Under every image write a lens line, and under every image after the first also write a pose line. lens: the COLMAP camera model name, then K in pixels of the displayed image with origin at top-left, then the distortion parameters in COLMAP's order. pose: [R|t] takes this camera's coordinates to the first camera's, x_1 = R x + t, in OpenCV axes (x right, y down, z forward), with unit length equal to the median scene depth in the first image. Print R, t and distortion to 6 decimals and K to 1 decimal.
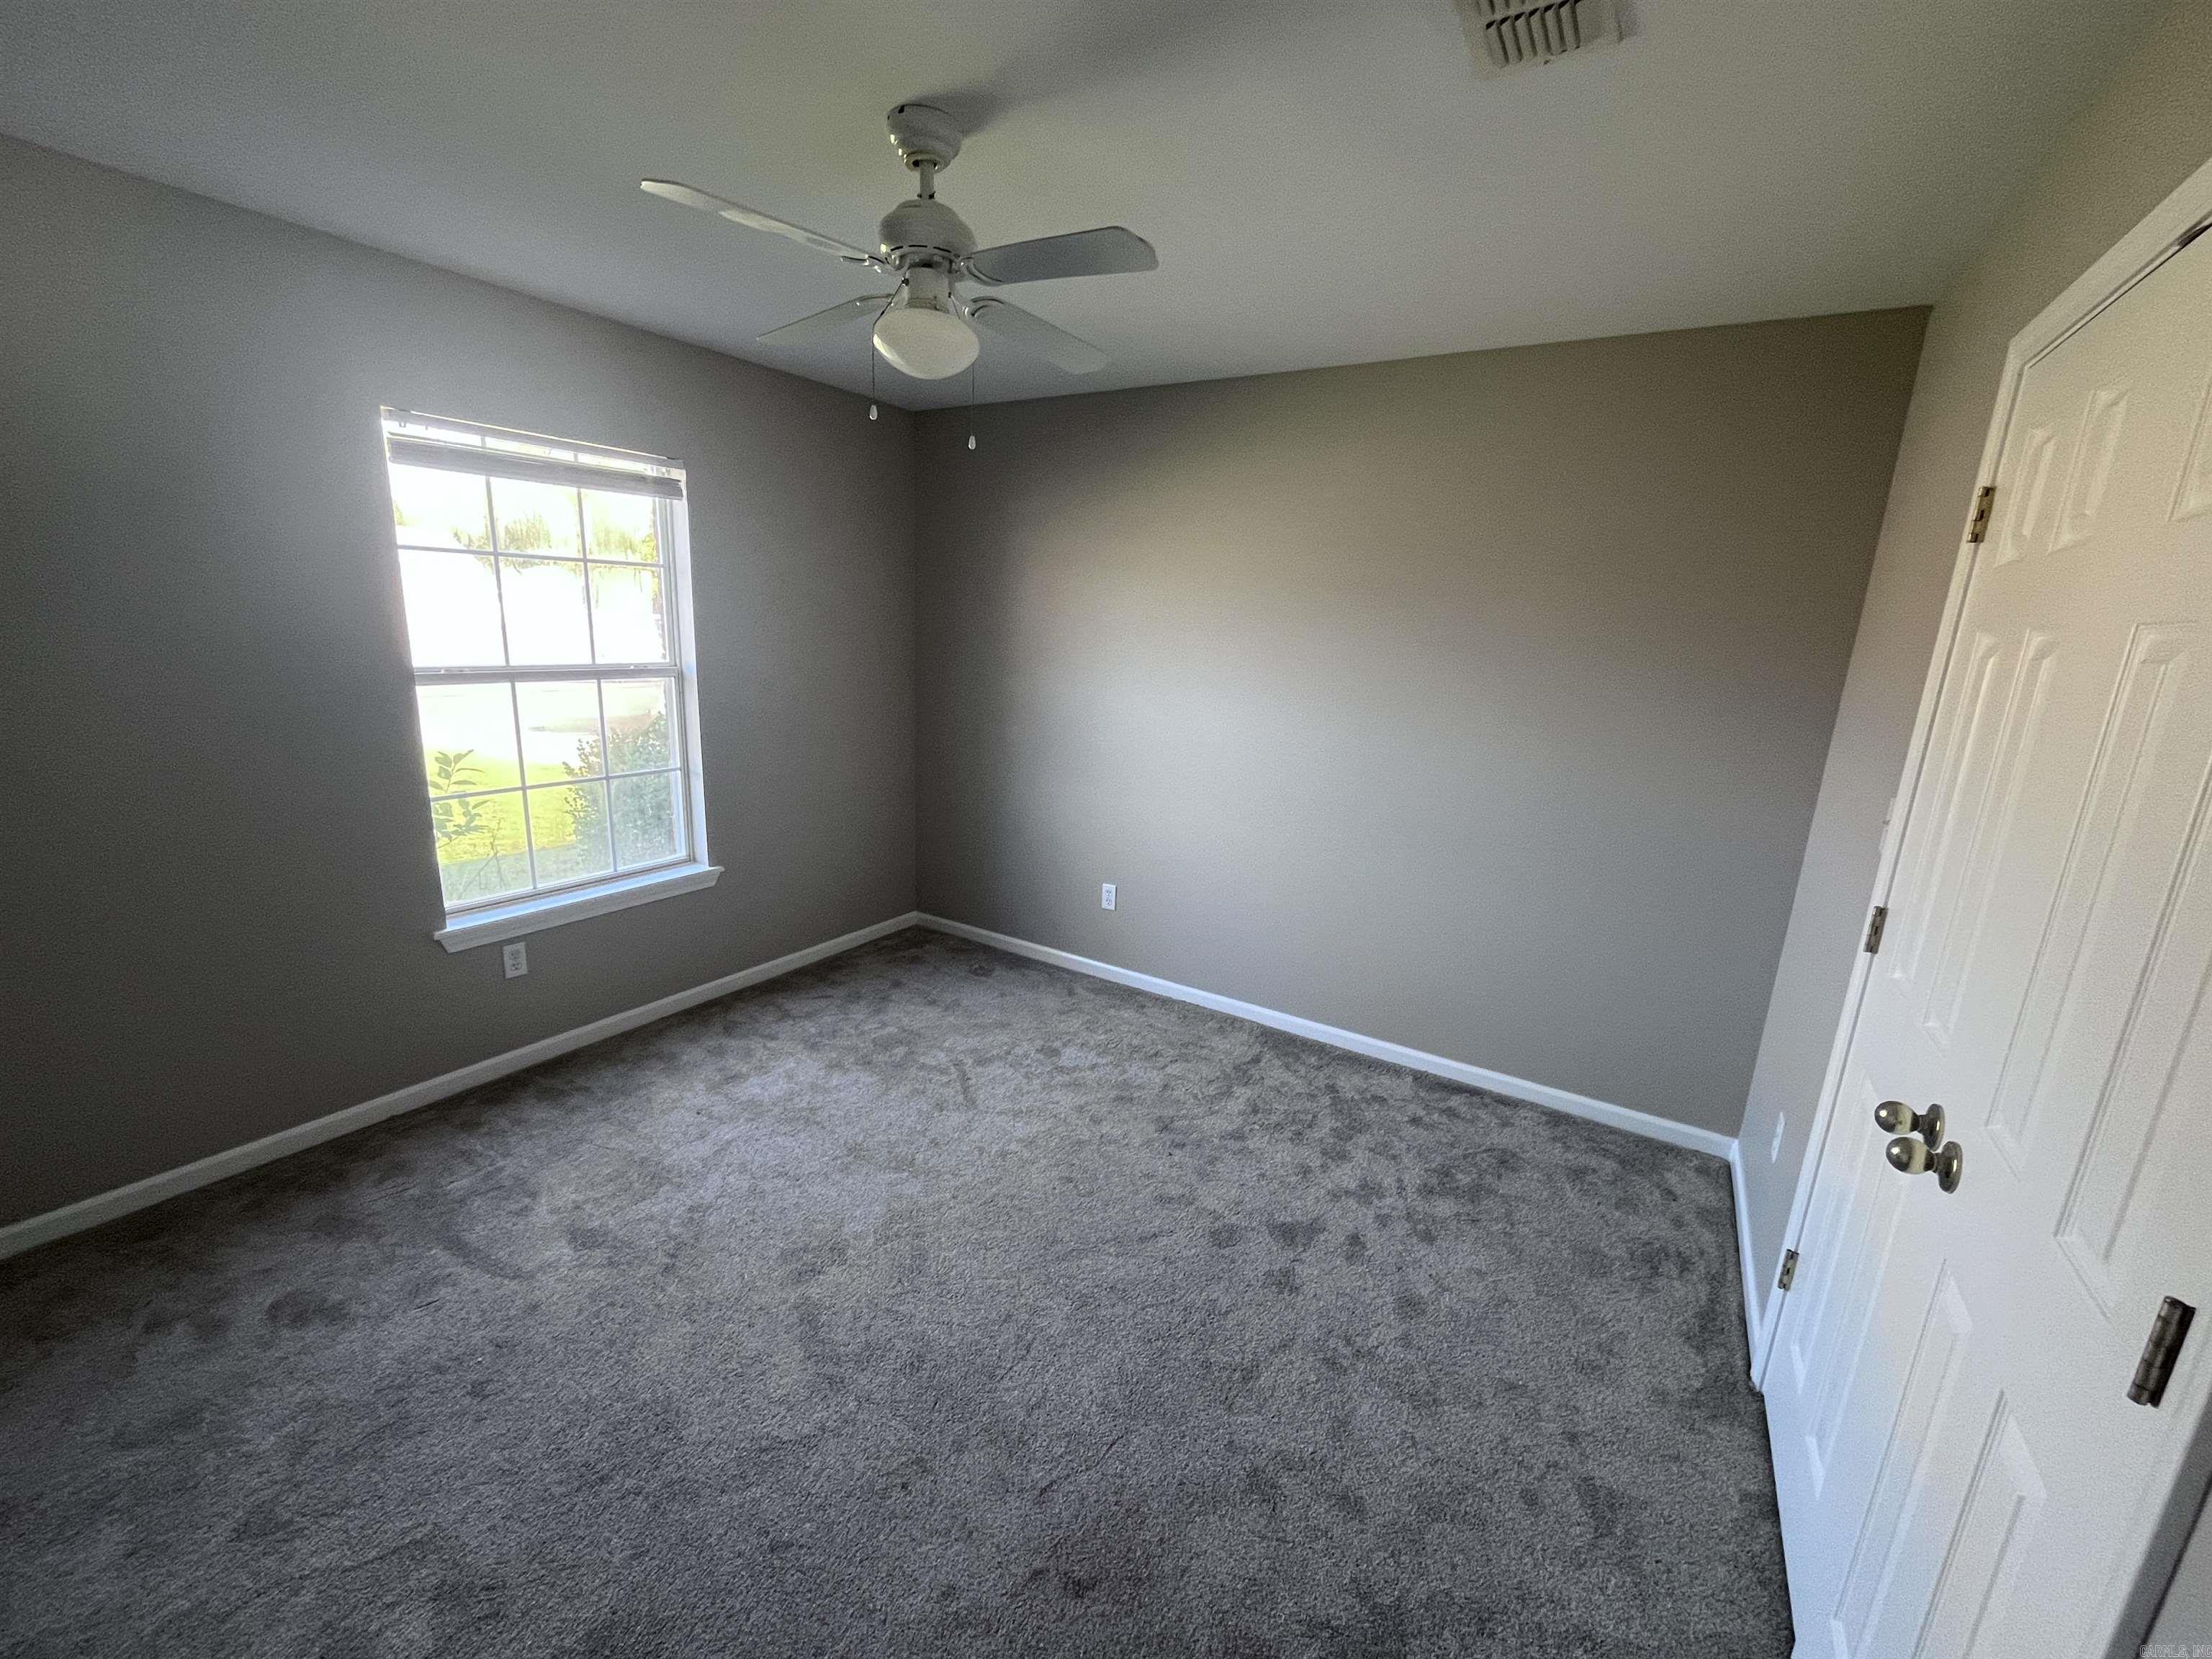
lens RADIAL K [[892.1, 0, 1104.6], [0, 892.1, 830.3], [0, 0, 1]] dist [-0.003394, -0.000348]
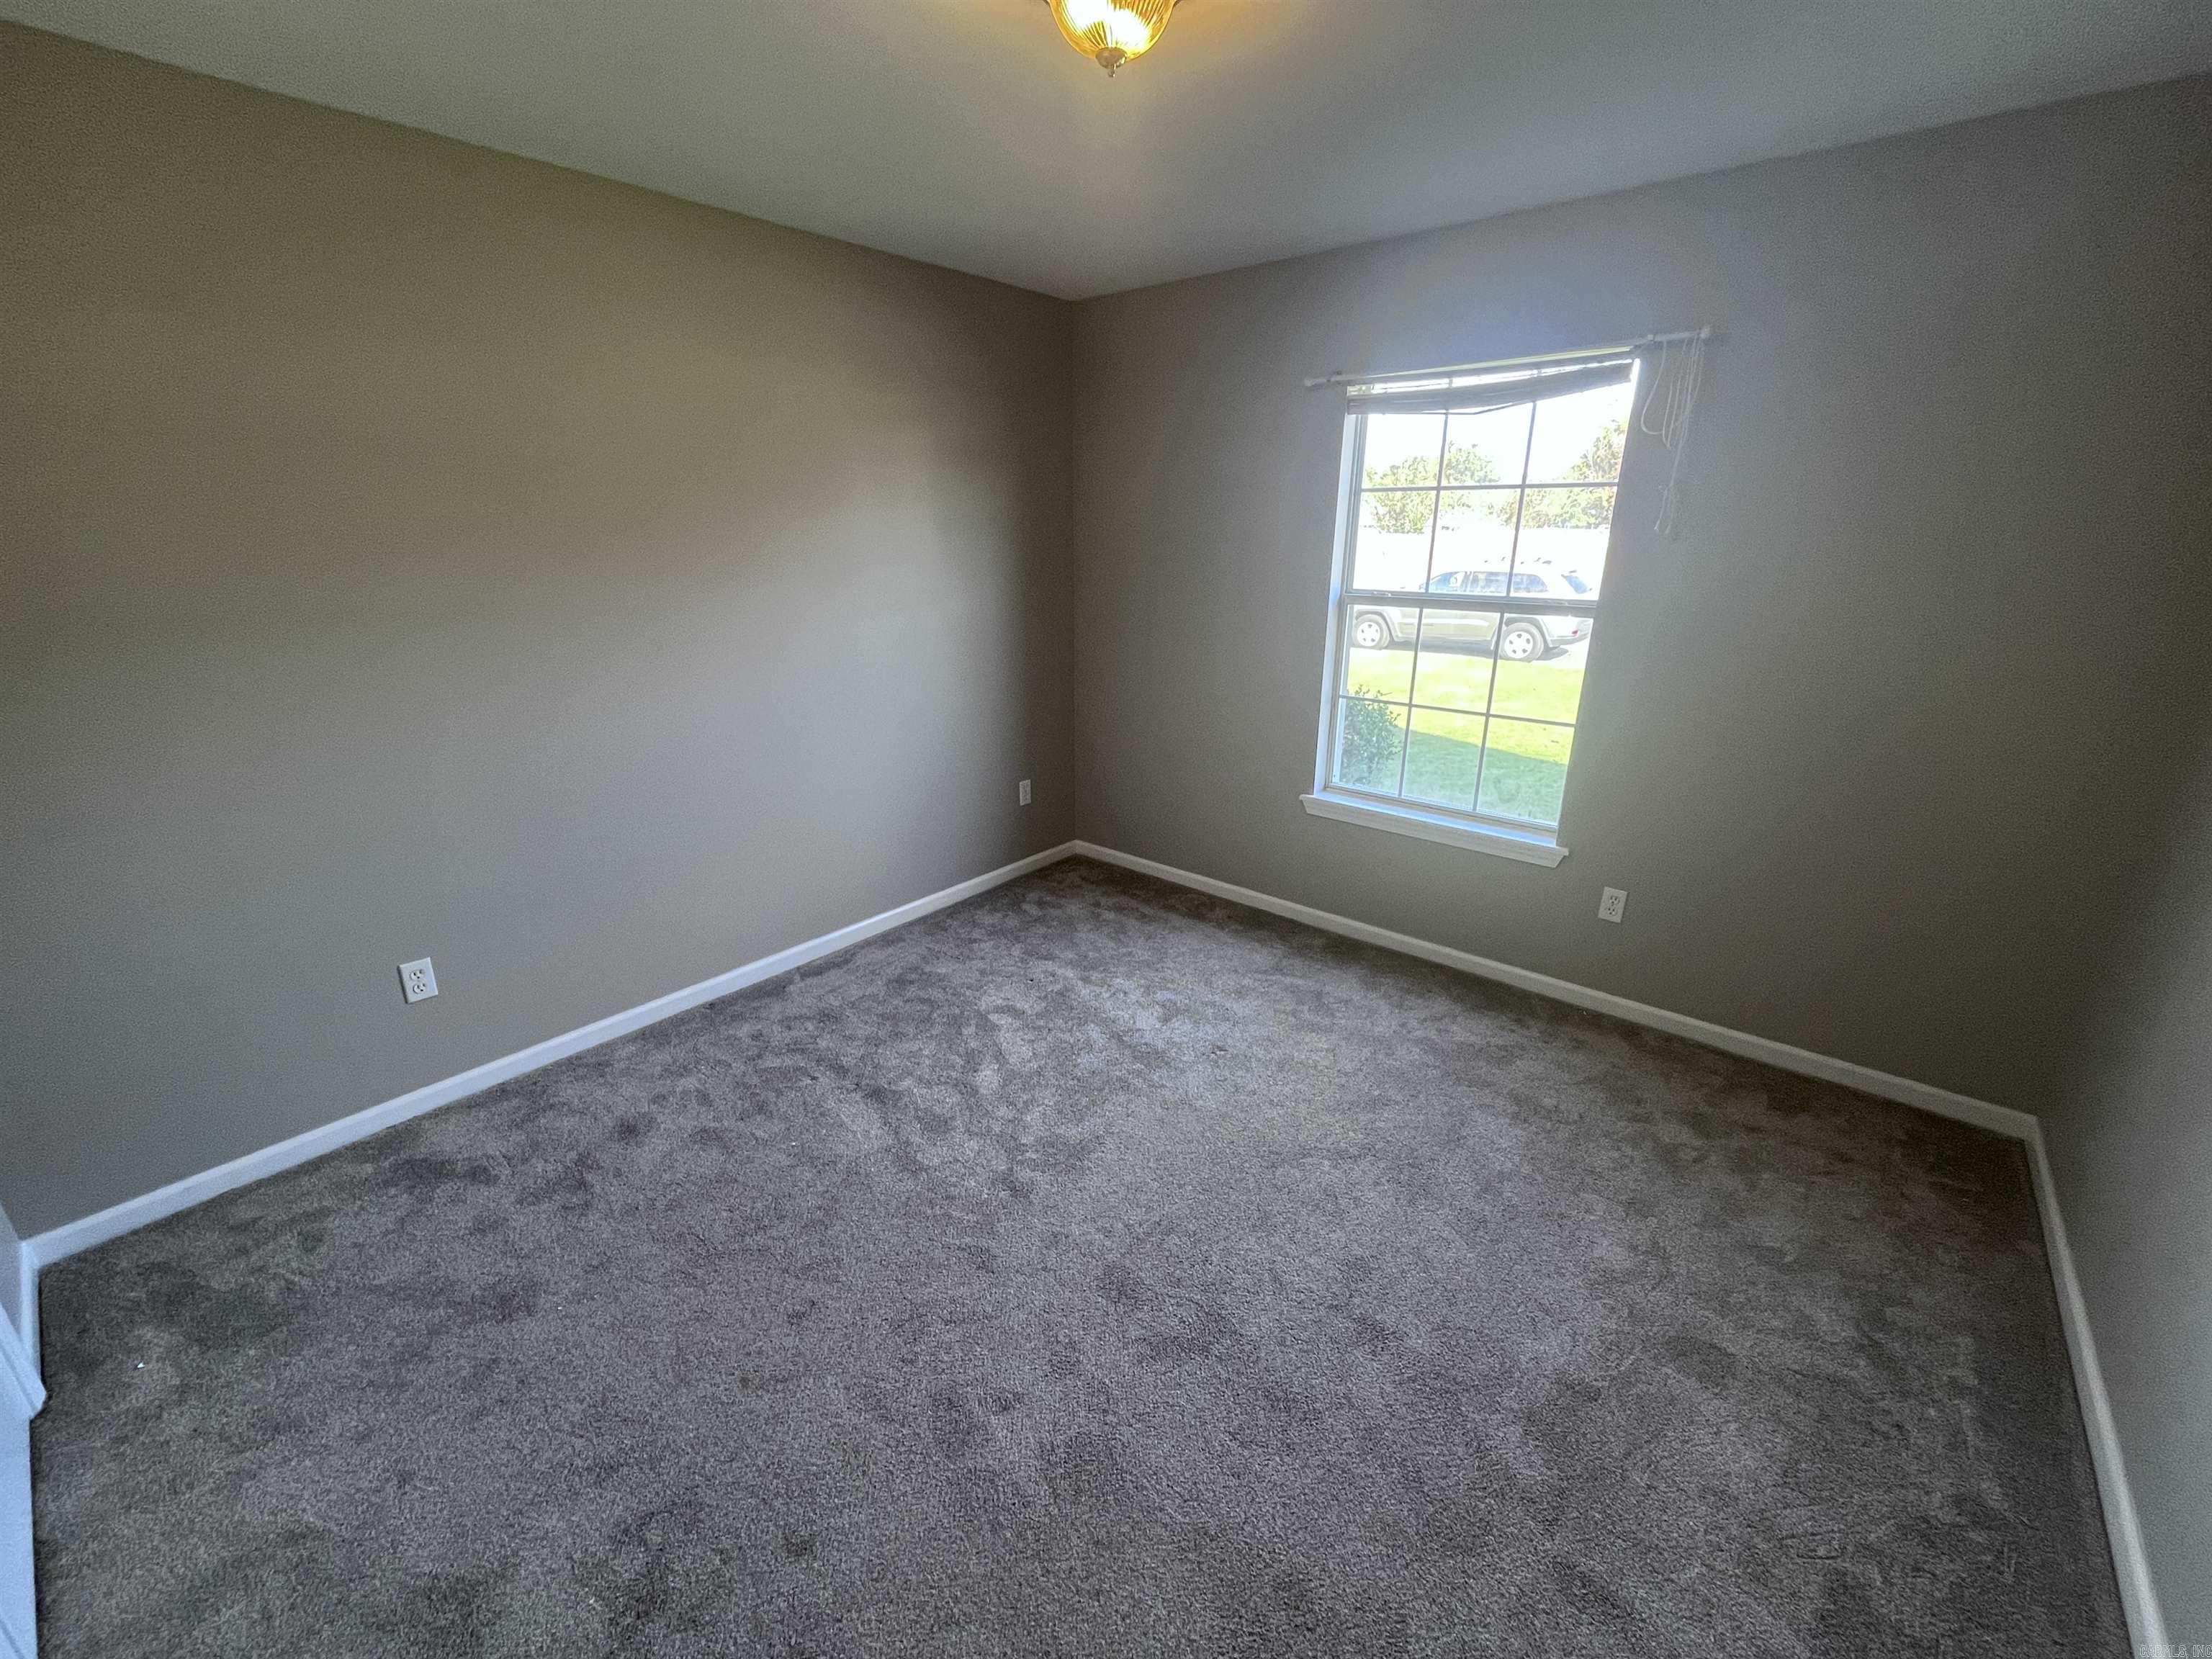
lens RADIAL K [[892.1, 0, 1104.6], [0, 892.1, 830.3], [0, 0, 1]] dist [-0.003394, -0.000348]
pose [[-0.128888, 0.286937, -0.949239, 0.467186], [-0.234106, 0.921363, 0.310297, -0.151151], [0.963630, 0.262216, -0.051579, 0.705261]]
